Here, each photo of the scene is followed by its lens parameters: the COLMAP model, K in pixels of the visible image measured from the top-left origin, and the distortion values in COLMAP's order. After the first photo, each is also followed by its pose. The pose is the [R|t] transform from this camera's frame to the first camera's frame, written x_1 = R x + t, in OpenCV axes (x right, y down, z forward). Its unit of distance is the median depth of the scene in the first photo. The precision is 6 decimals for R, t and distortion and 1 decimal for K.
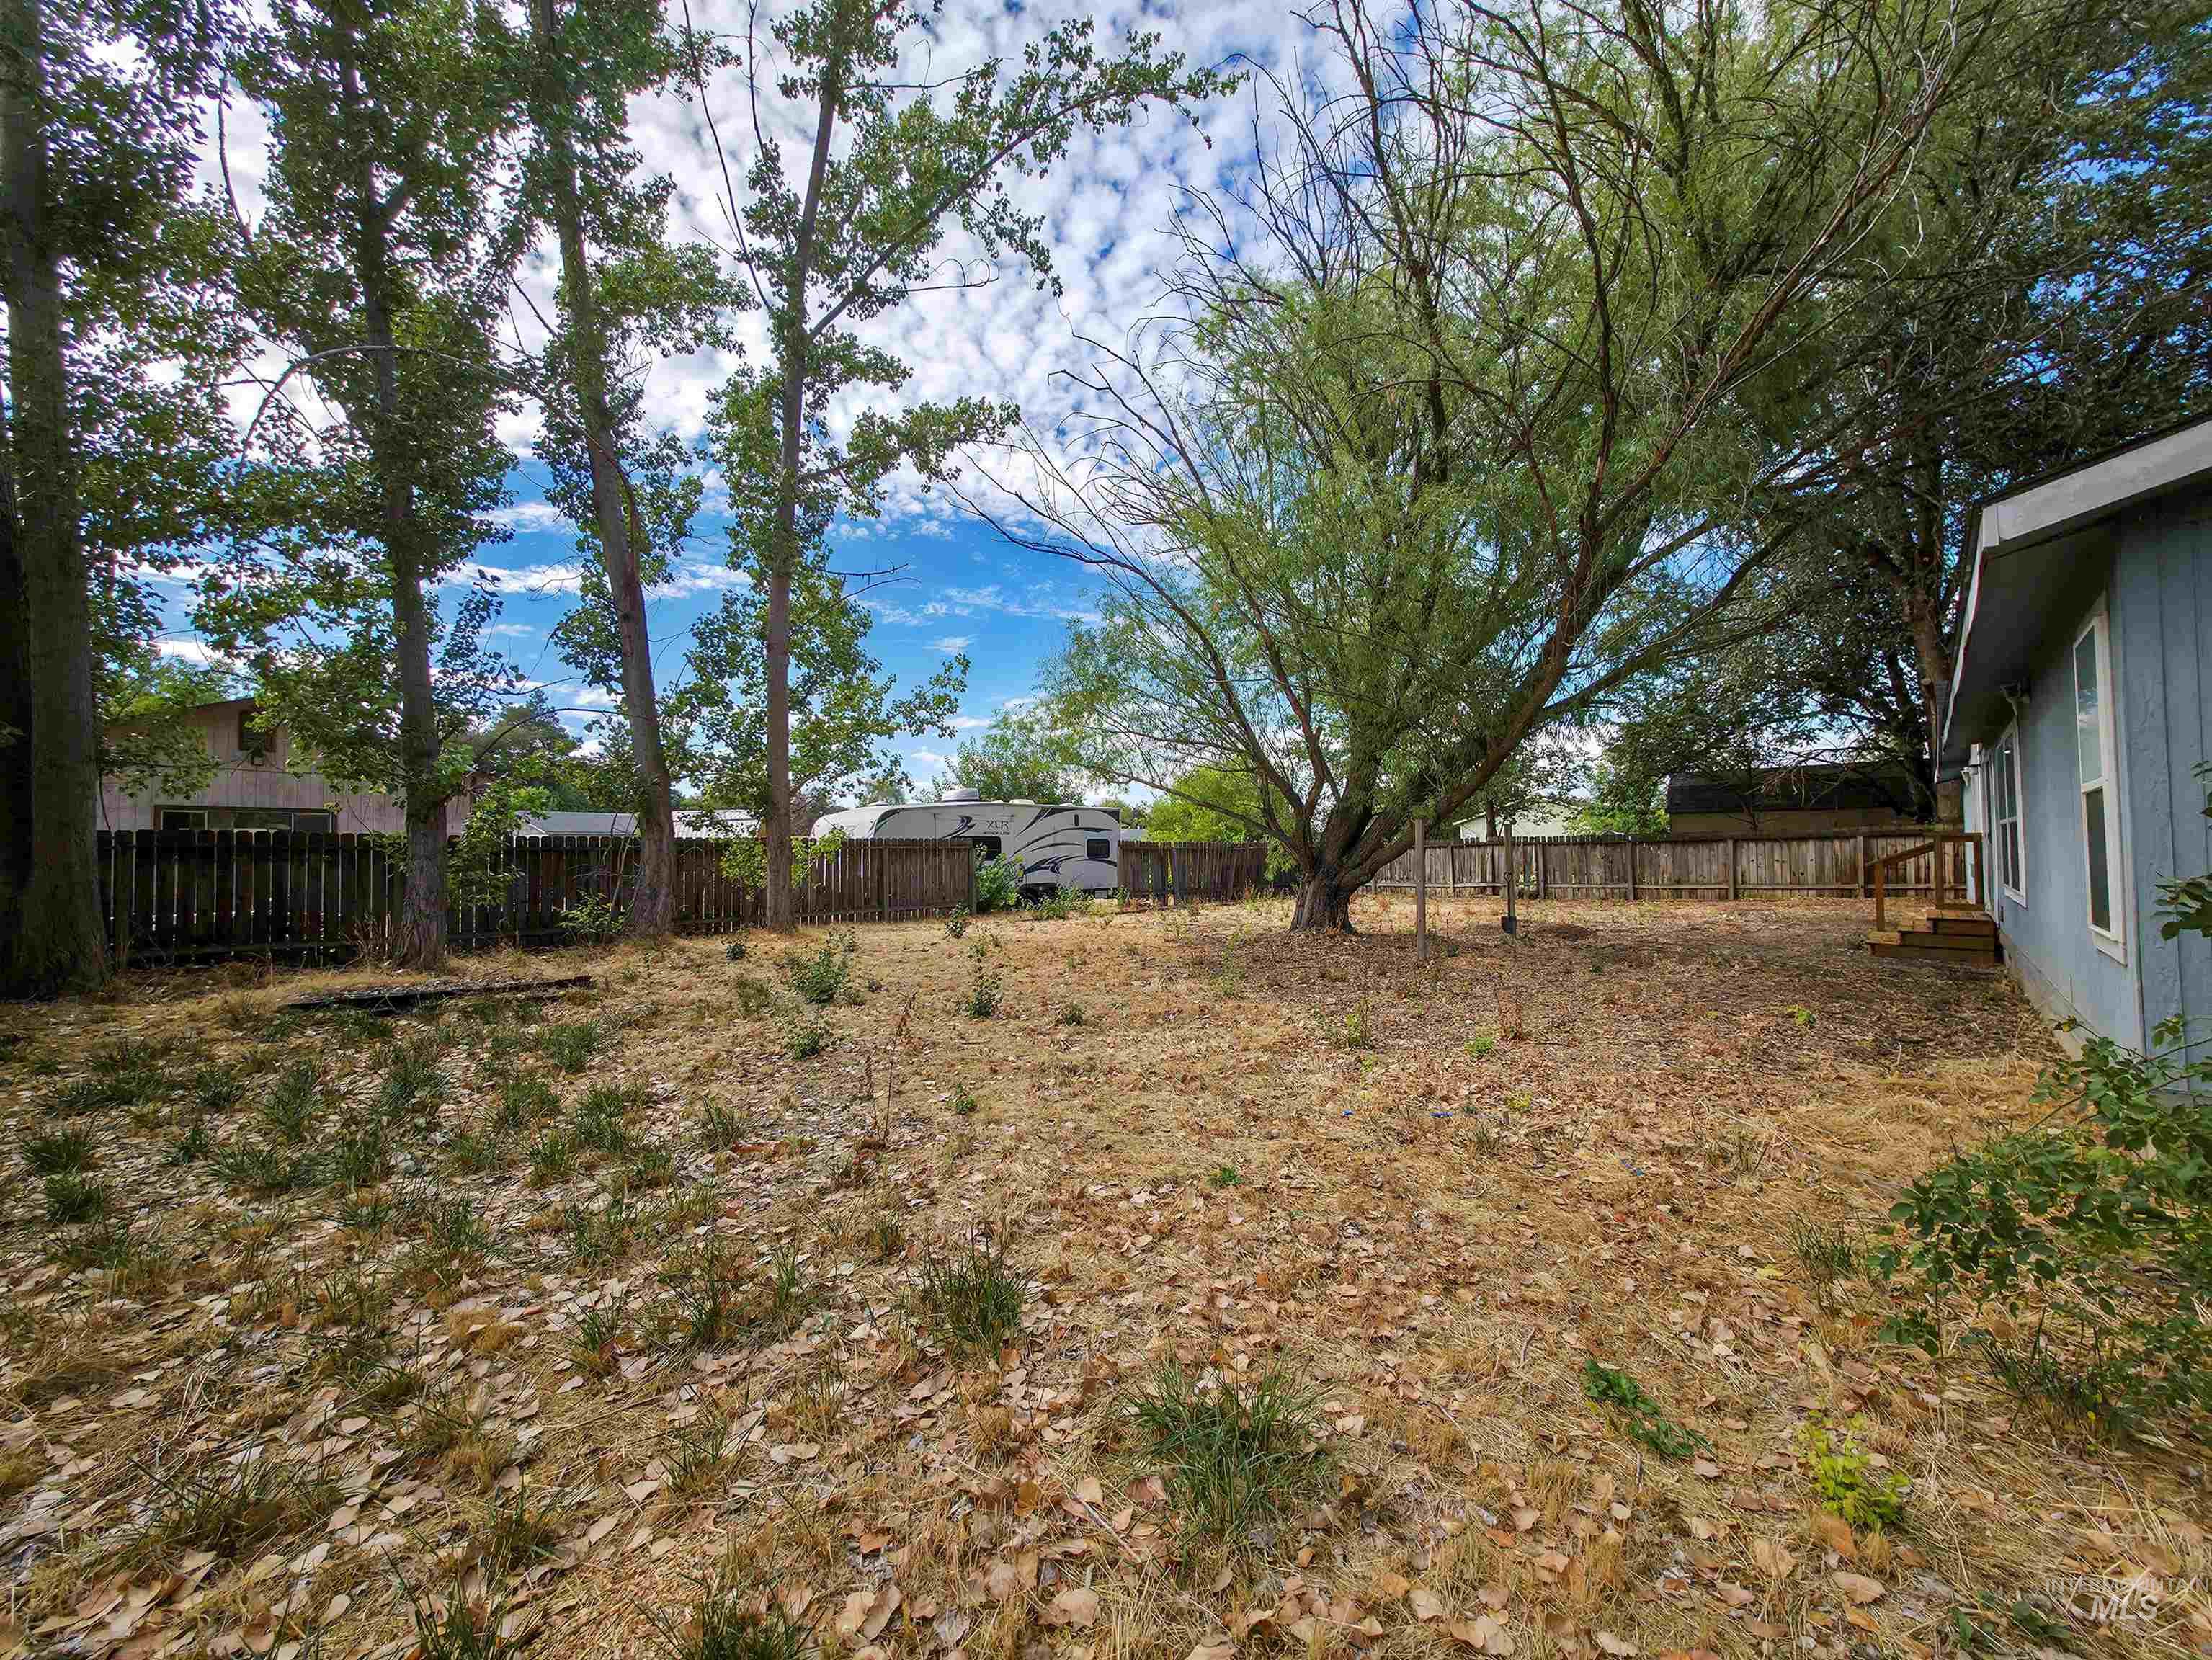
lens RADIAL K [[886.7, 0, 1109.0], [0, 886.7, 834.3], [0, 0, 1]] dist [0.002581, 0.000681]
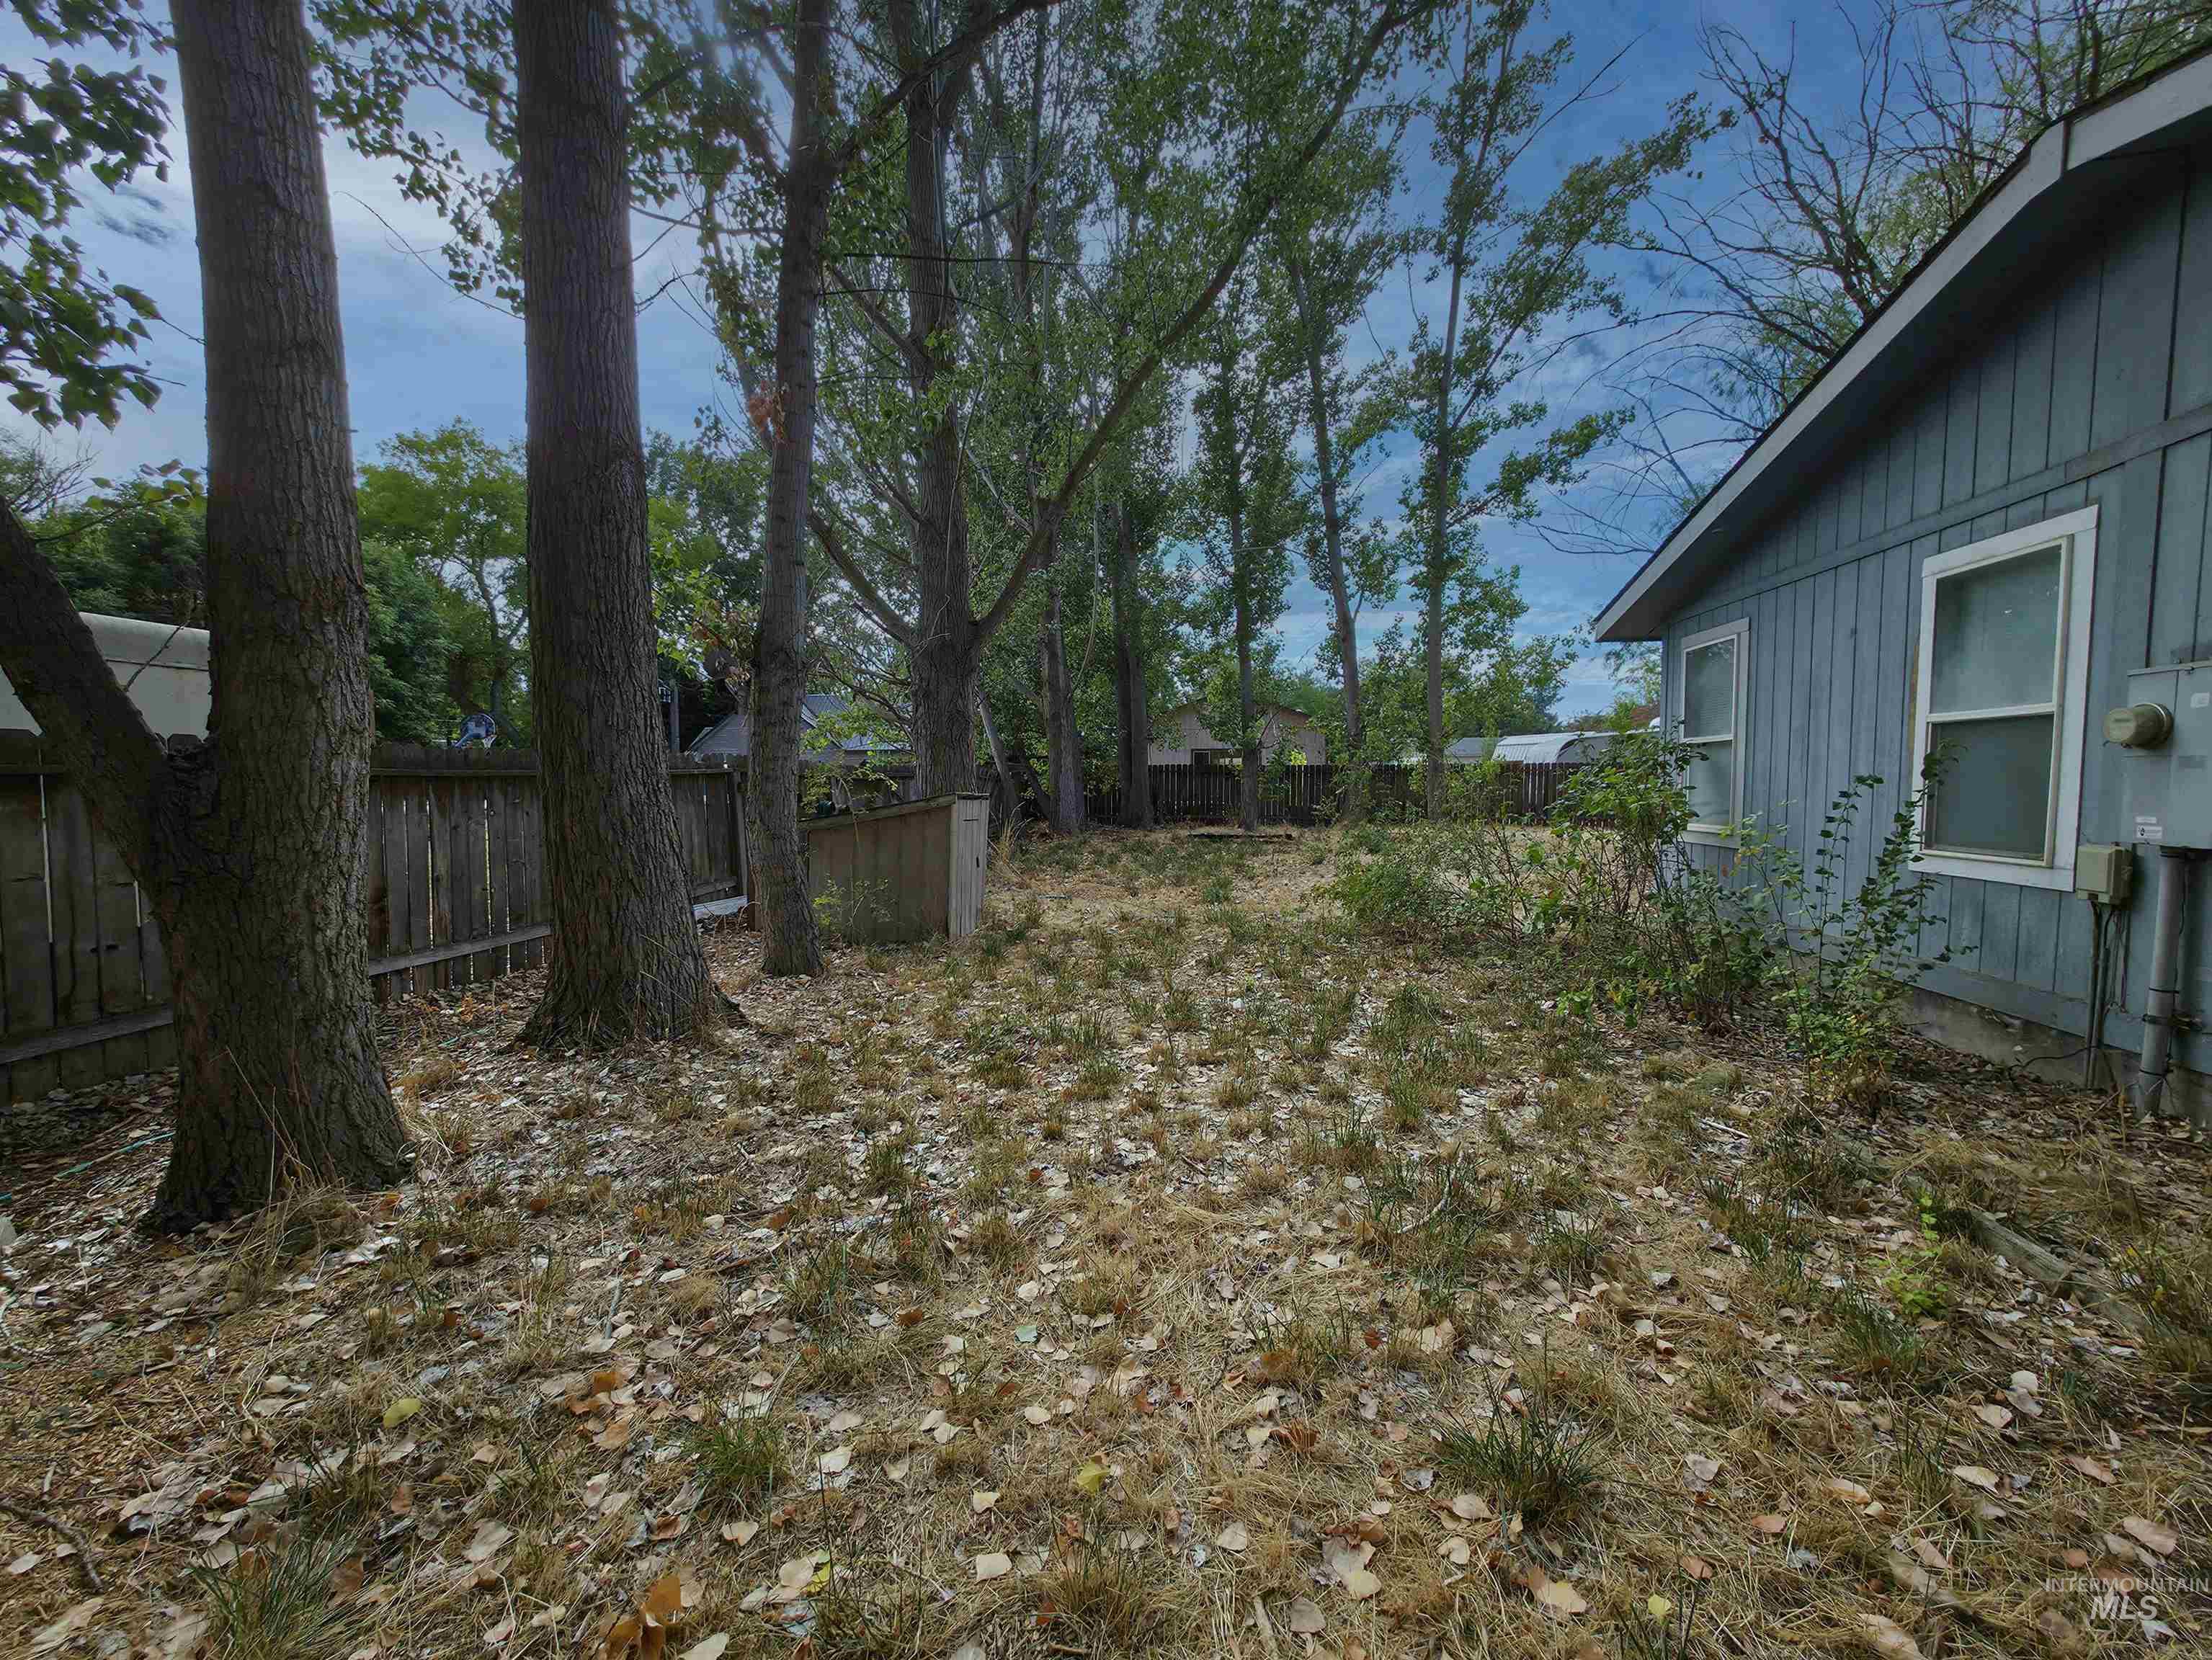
lens RADIAL K [[886.7, 0, 1104.6], [0, 886.7, 832.7], [0, 0, 1]] dist [0.002581, 0.000681]
pose [[0.562458, 0.059628, -0.824673, 0.604814], [0.014466, 0.996534, 0.081920, -0.013872], [0.826699, -0.058006, 0.559646, -0.356297]]
